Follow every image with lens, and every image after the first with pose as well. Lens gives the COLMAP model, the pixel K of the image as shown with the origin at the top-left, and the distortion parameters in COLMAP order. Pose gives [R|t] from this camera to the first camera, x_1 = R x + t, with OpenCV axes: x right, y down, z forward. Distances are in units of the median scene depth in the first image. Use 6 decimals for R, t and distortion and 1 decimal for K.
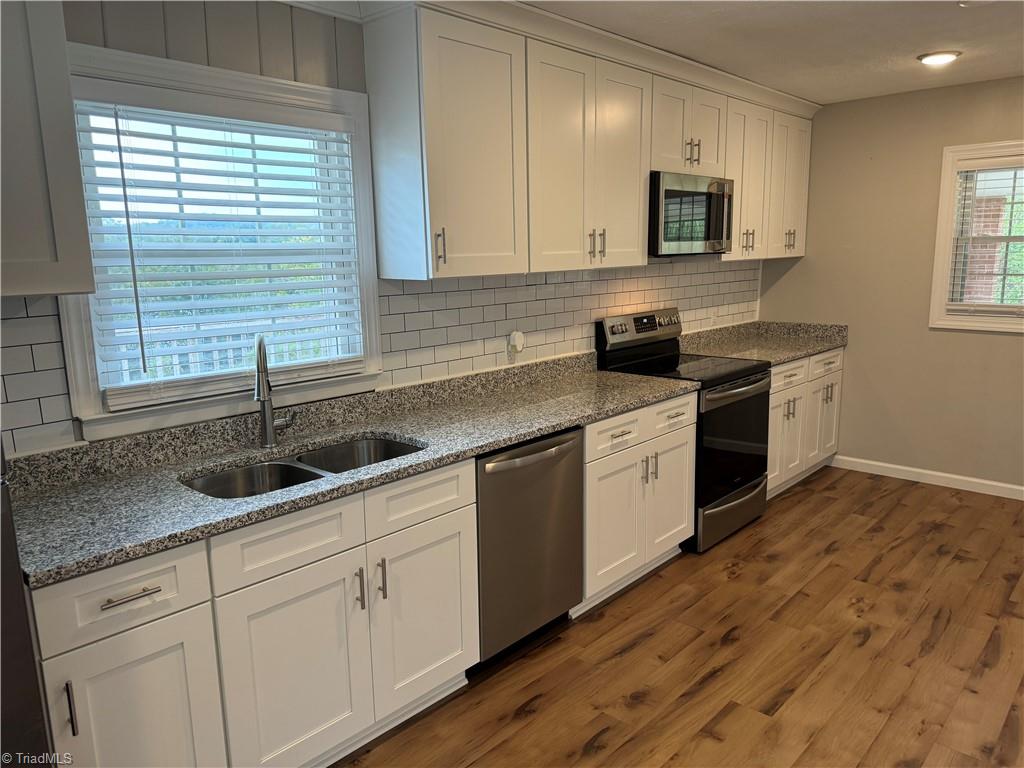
lens RADIAL K [[723.4, 0, 513.8], [0, 723.4, 382.8], [0, 0, 1]] dist [0.007055, -0.005277]
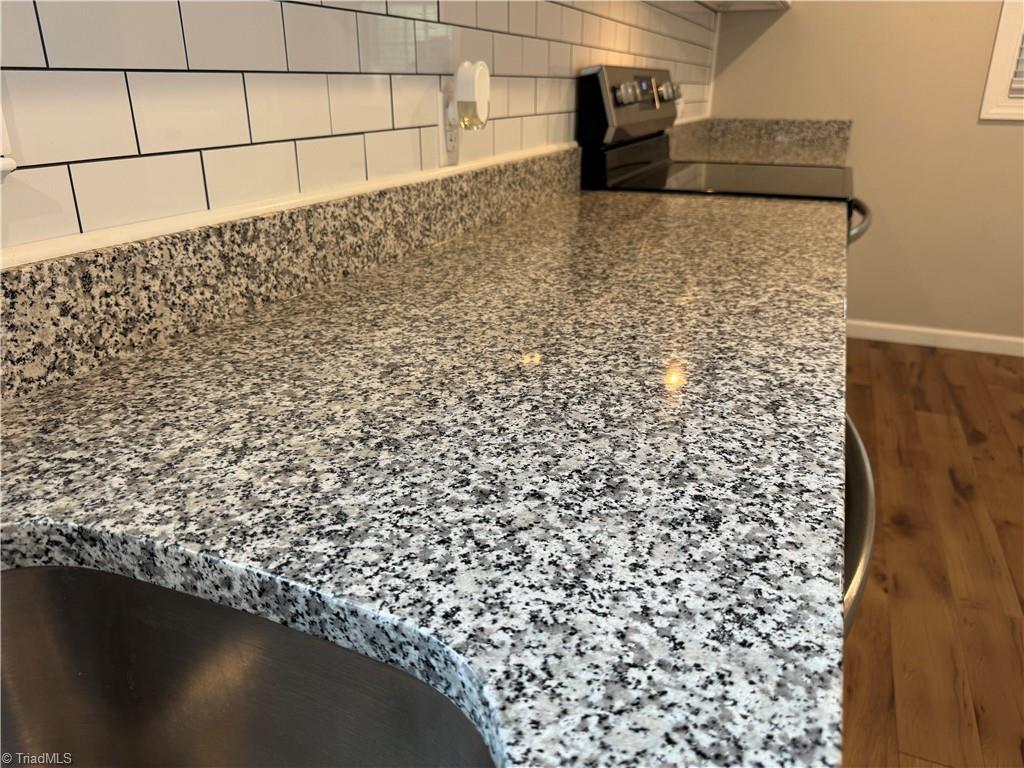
lens RADIAL K [[723.4, 0, 513.3], [0, 723.4, 388.2], [0, 0, 1]] dist [0.007055, -0.005277]
pose [[0.934670, -0.115873, 0.336104, -0.097934], [0.044657, 0.976172, 0.212353, 0.006115], [-0.352701, -0.183471, 0.917573, 0.590552]]
